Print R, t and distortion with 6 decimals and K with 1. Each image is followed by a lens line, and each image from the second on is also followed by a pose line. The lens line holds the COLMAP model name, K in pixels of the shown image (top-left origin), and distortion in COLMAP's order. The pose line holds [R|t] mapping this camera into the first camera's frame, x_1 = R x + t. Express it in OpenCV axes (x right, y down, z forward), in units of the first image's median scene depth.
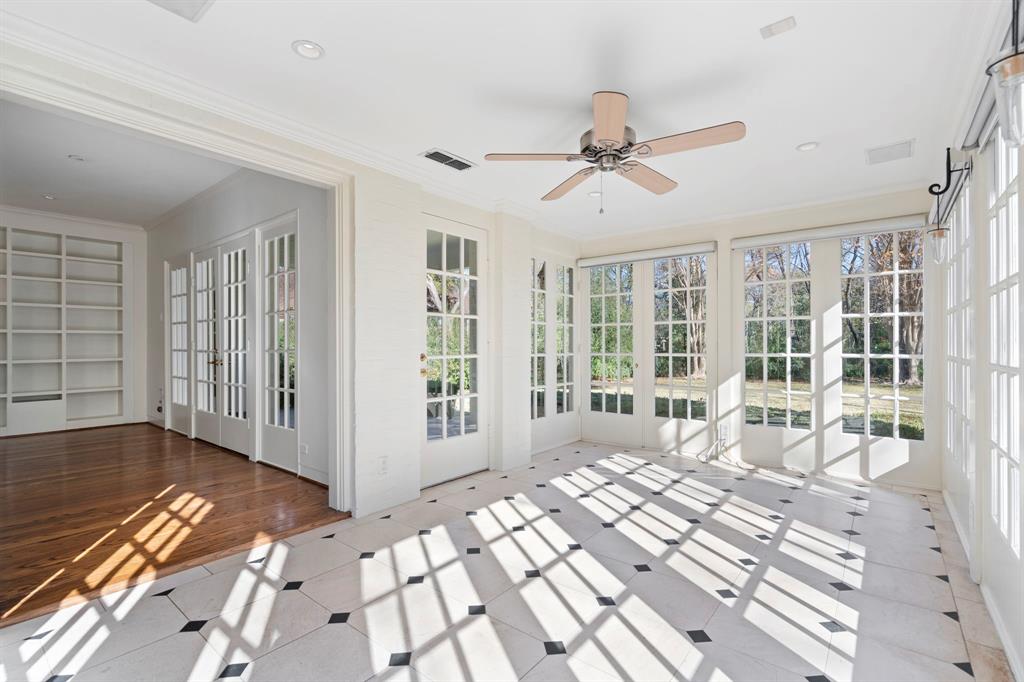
lens RADIAL K [[475.0, 0, 517.8], [0, 475.0, 335.5], [0, 0, 1]] dist [0.000328, 0.000186]
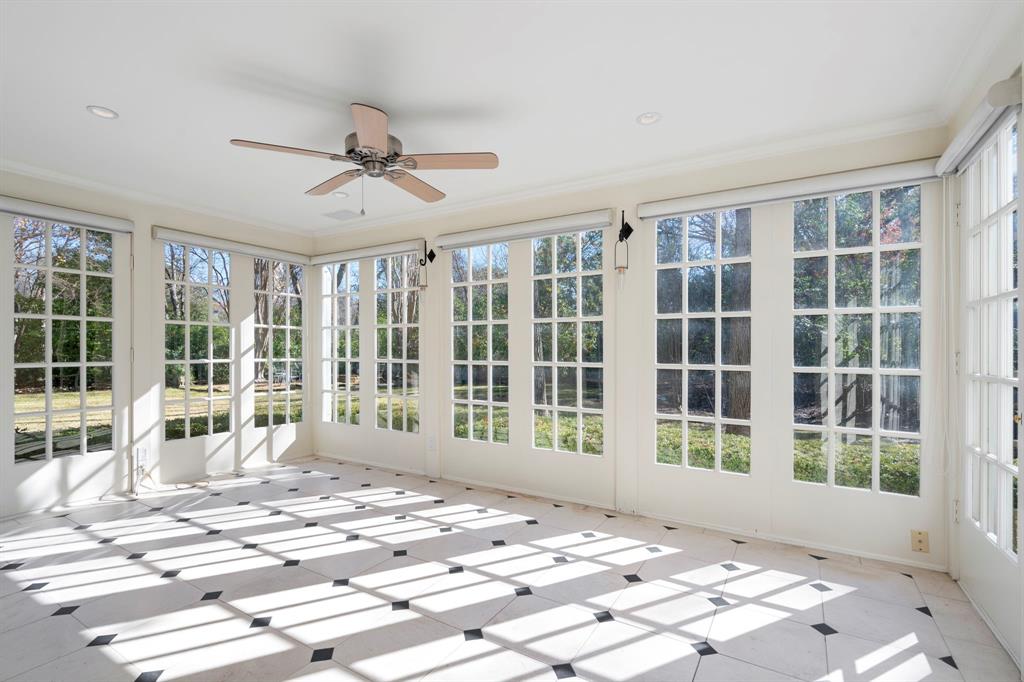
lens RADIAL K [[475.0, 0, 510.8], [0, 475.0, 339.5], [0, 0, 1]] dist [0.000328, 0.000186]
pose [[-0.135455, 0.026325, 0.990434, -0.545773], [-0.021265, 0.999339, -0.029470, 0.012697], [-0.990555, -0.025054, -0.134805, 0.563699]]
